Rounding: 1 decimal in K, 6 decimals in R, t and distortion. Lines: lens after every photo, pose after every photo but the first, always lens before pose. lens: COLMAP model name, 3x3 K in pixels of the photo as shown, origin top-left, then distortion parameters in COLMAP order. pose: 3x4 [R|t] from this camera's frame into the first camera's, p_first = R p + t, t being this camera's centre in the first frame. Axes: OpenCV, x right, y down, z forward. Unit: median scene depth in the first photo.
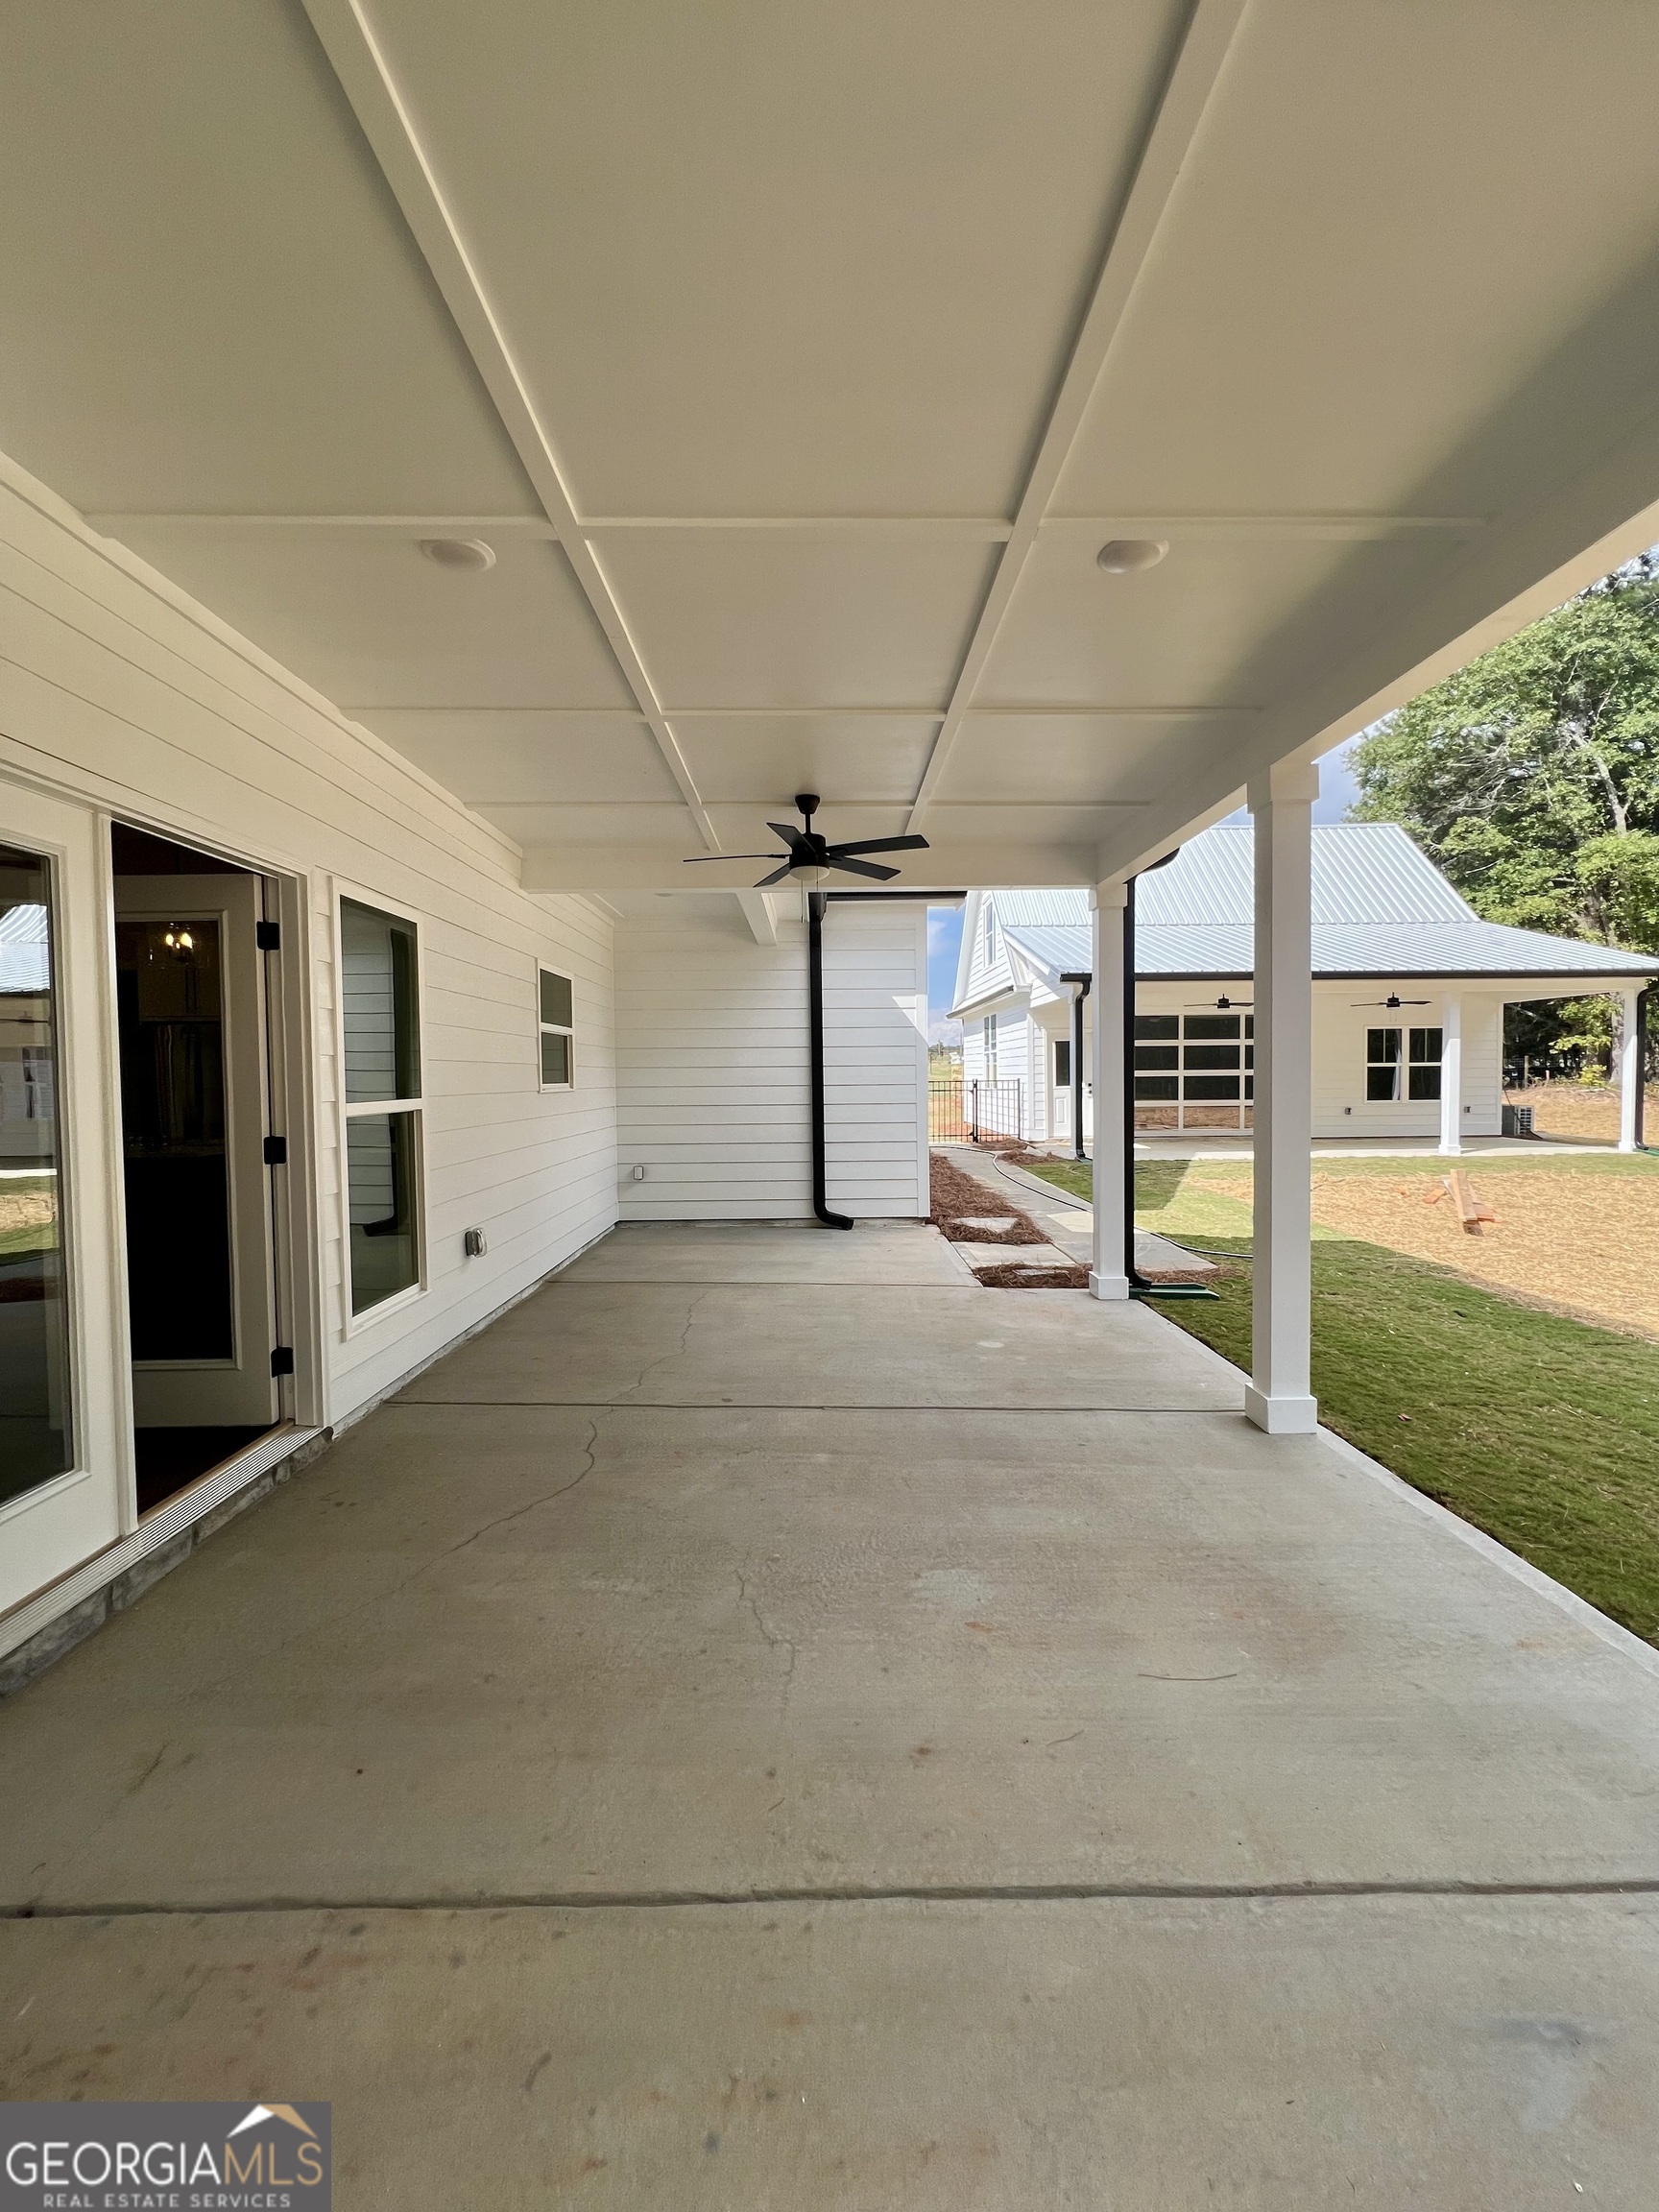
lens RADIAL K [[886.7, 0, 830.7], [0, 886.7, 1103.4], [0, 0, 1]] dist [-0.002333, 0.000781]
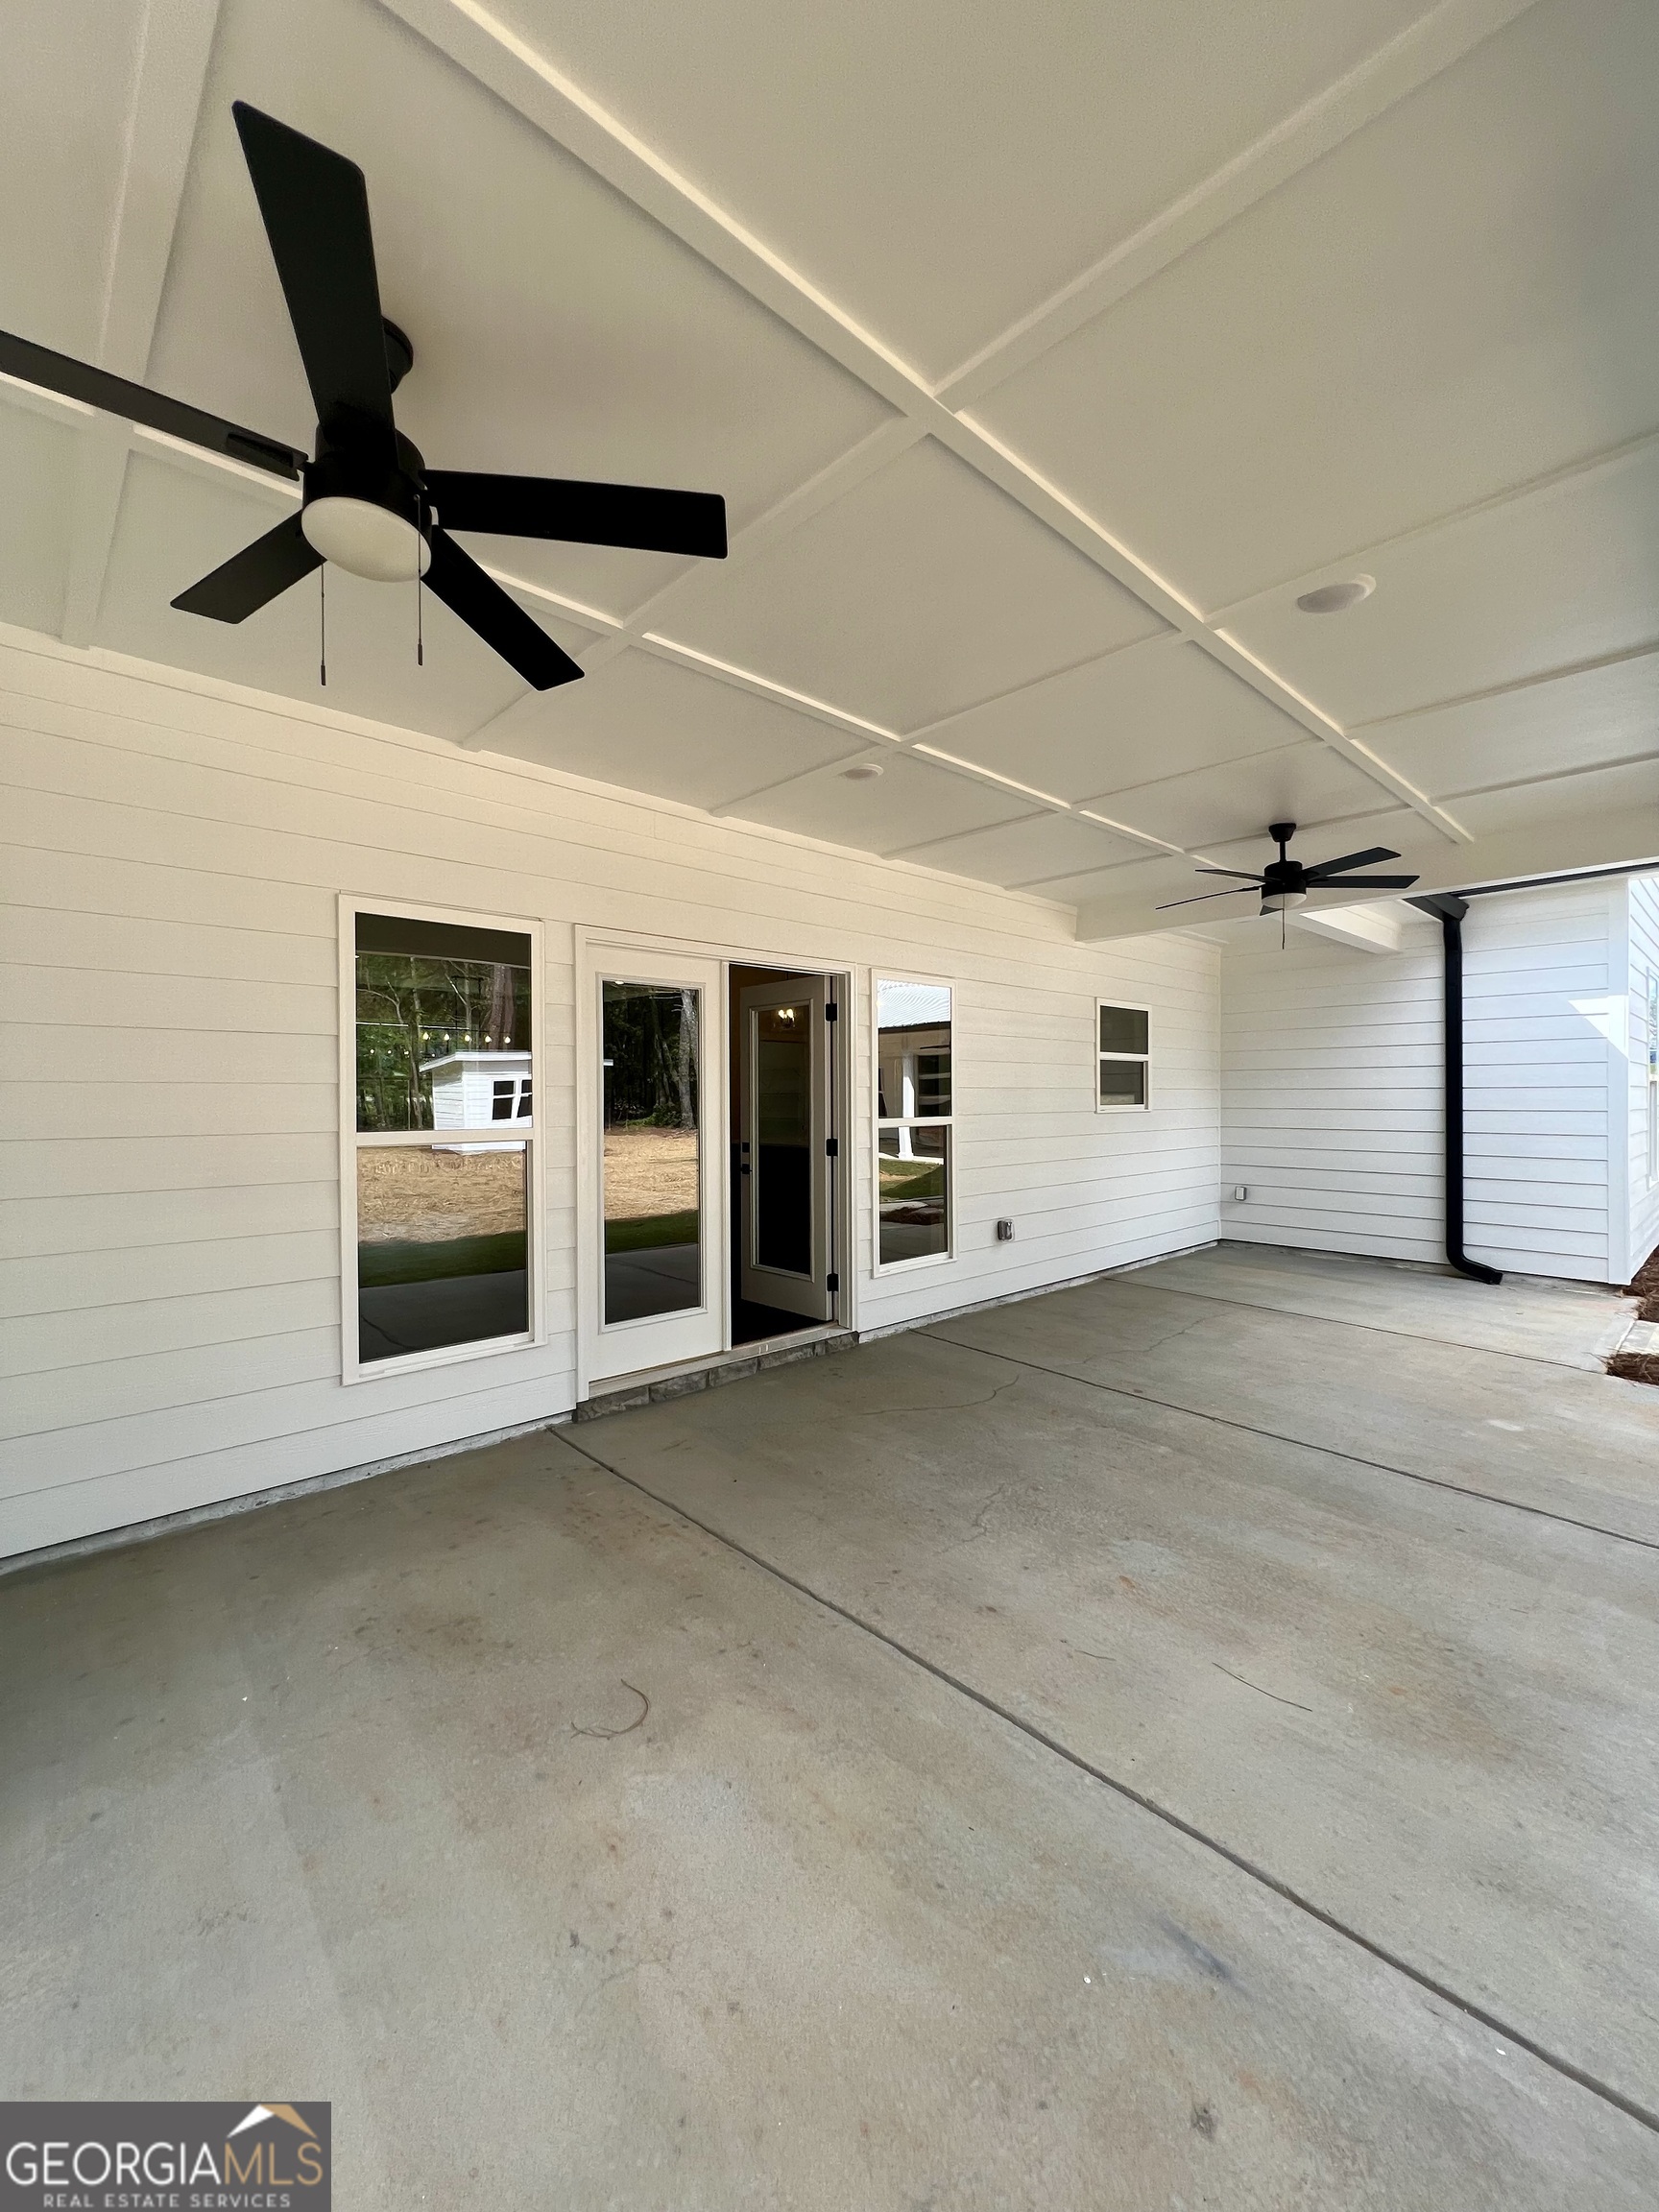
lens RADIAL K [[886.7, 0, 829.7], [0, 886.7, 1102.1], [0, 0, 1]] dist [-0.002333, 0.000781]
pose [[0.671581, 0.013437, -0.740809, 0.477329], [-0.026429, 0.999634, -0.005828, -0.016506], [0.740459, 0.023493, 0.671690, -0.058974]]
